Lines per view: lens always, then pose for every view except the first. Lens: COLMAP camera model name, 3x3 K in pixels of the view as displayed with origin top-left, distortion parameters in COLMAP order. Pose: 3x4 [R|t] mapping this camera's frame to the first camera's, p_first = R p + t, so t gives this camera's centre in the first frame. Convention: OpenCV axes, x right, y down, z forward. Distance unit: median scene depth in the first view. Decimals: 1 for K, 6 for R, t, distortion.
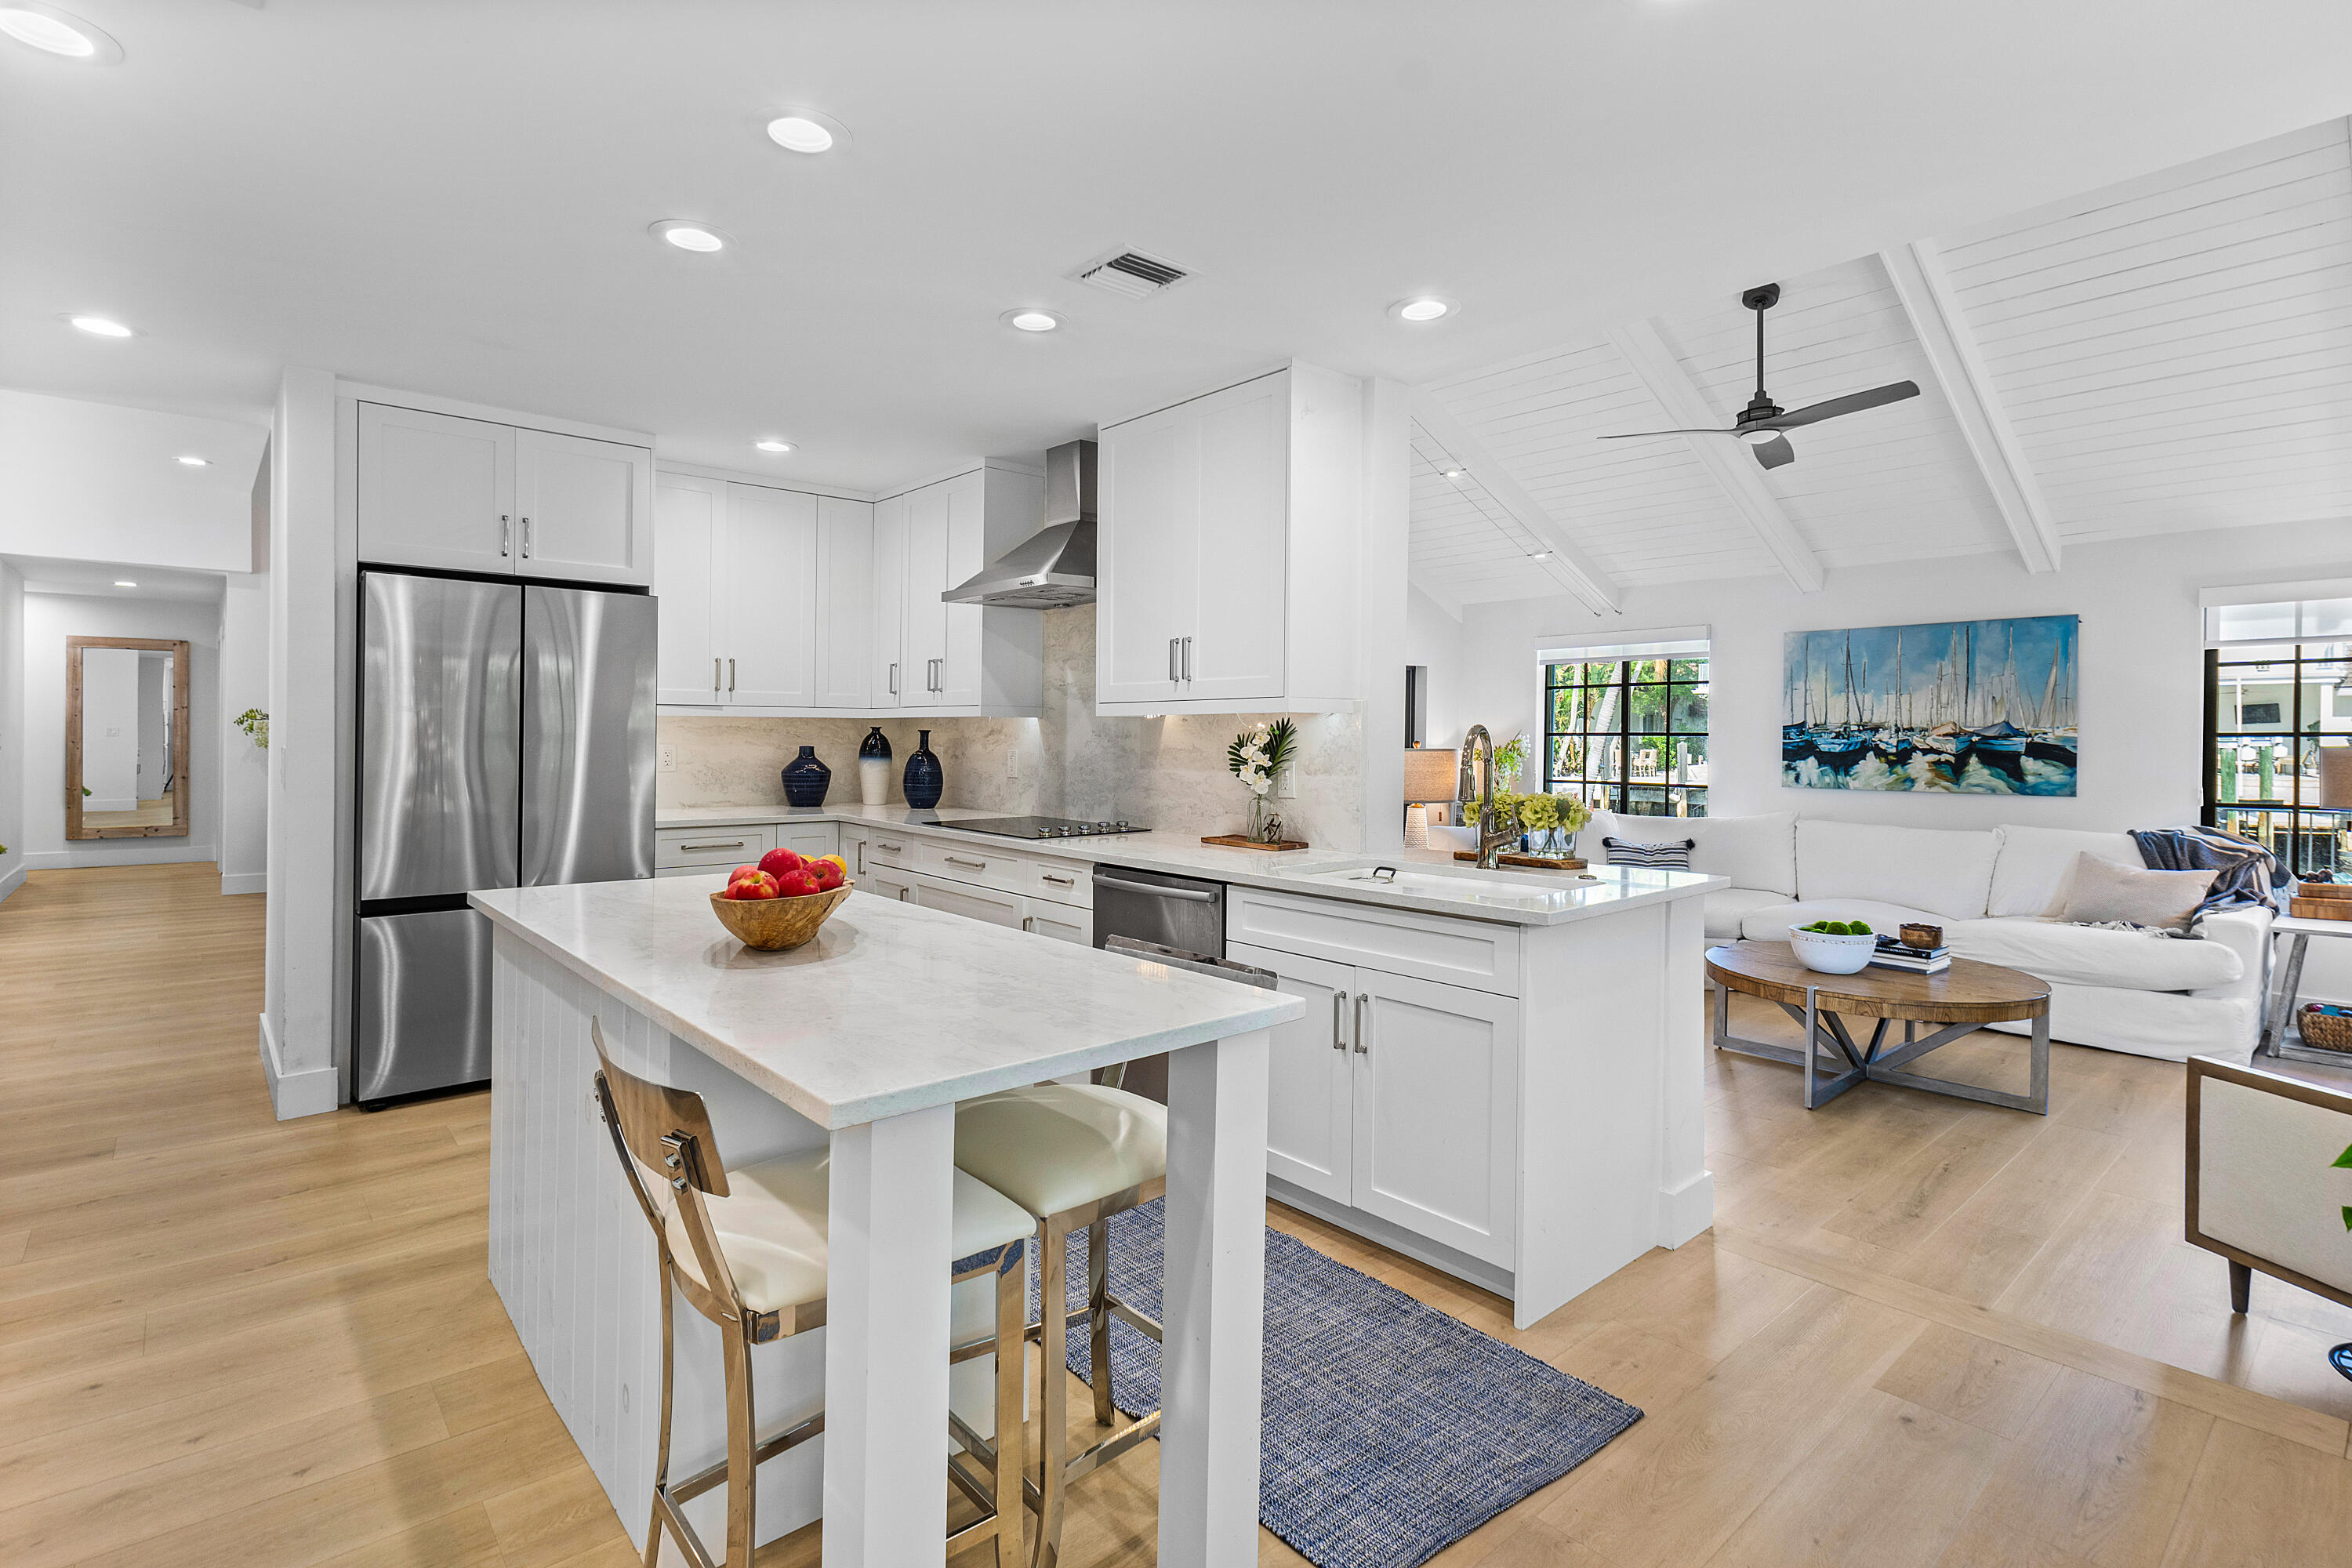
lens RADIAL K [[1112.5, 0, 1176.3], [0, 1112.5, 749.9], [0, 0, 1]] dist [-0.000146, 0.000083]
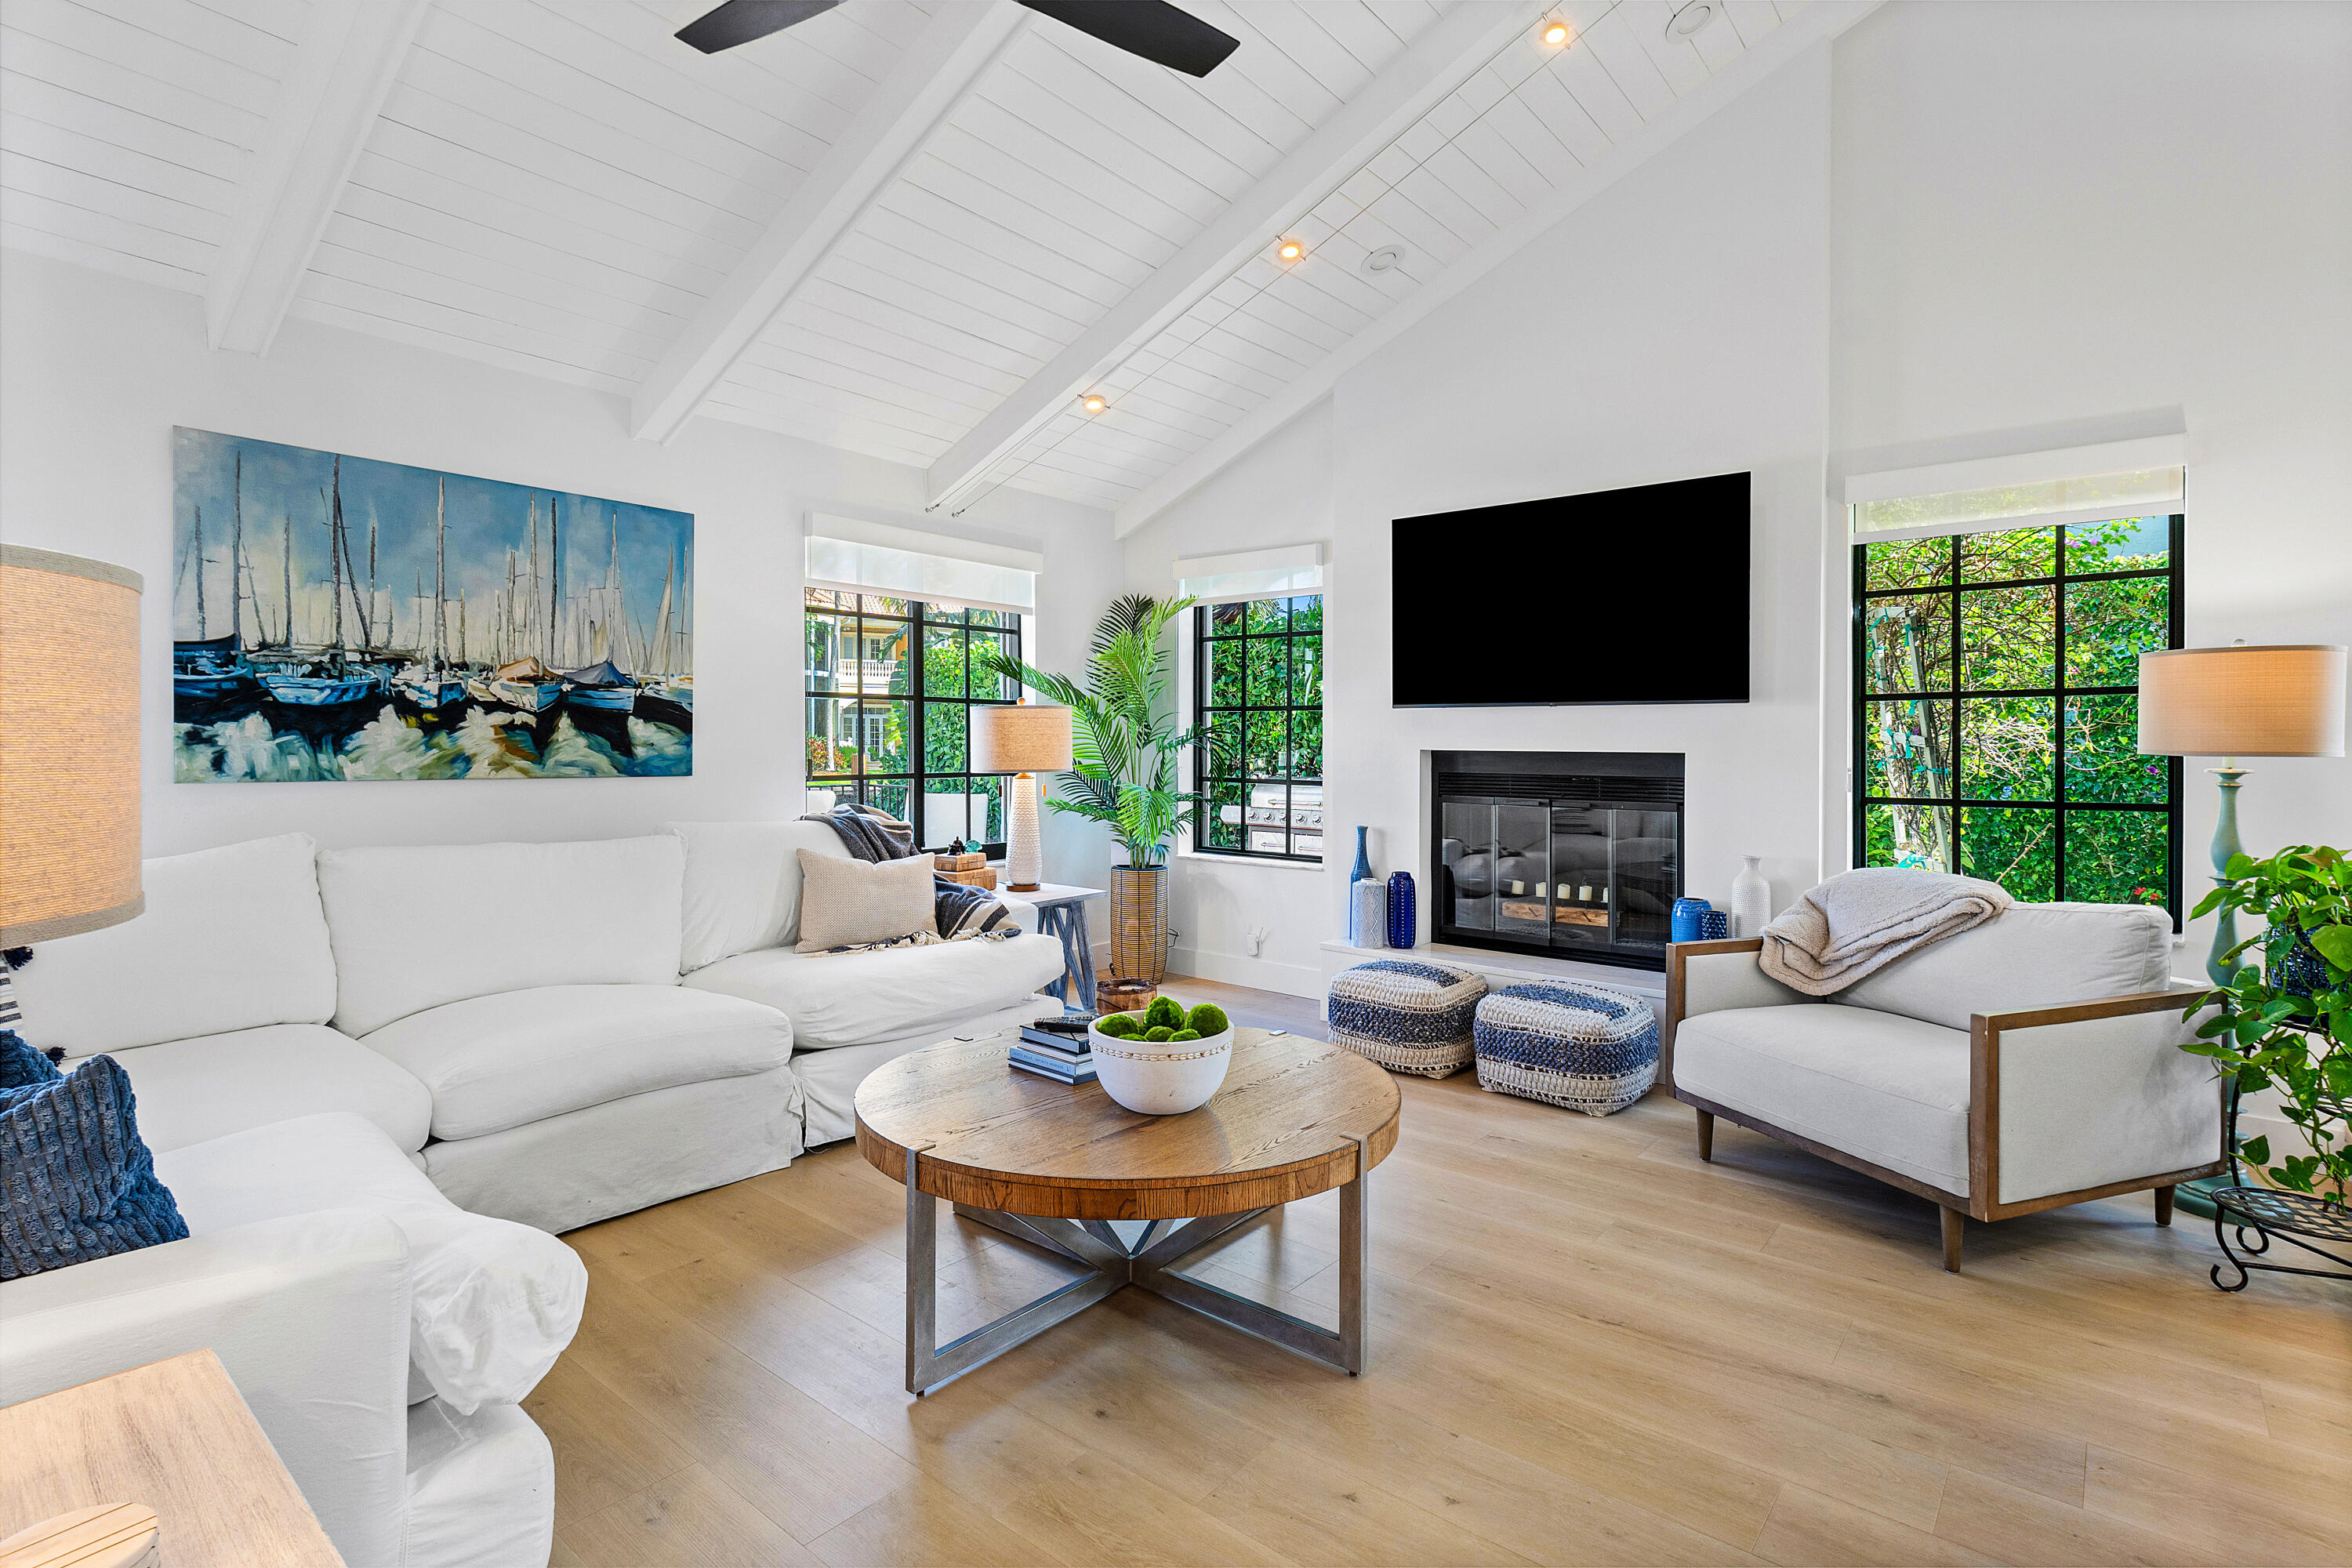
lens RADIAL K [[1112.5, 0, 1176.3], [0, 1112.5, 749.9], [0, 0, 1]] dist [-0.000146, 0.000083]
pose [[-0.155548, -0.011692, 0.987759, 0.065364], [-0.001065, 0.999931, 0.011668, 0.016378], [-0.987828, 0.000762, -0.155550, 0.750735]]
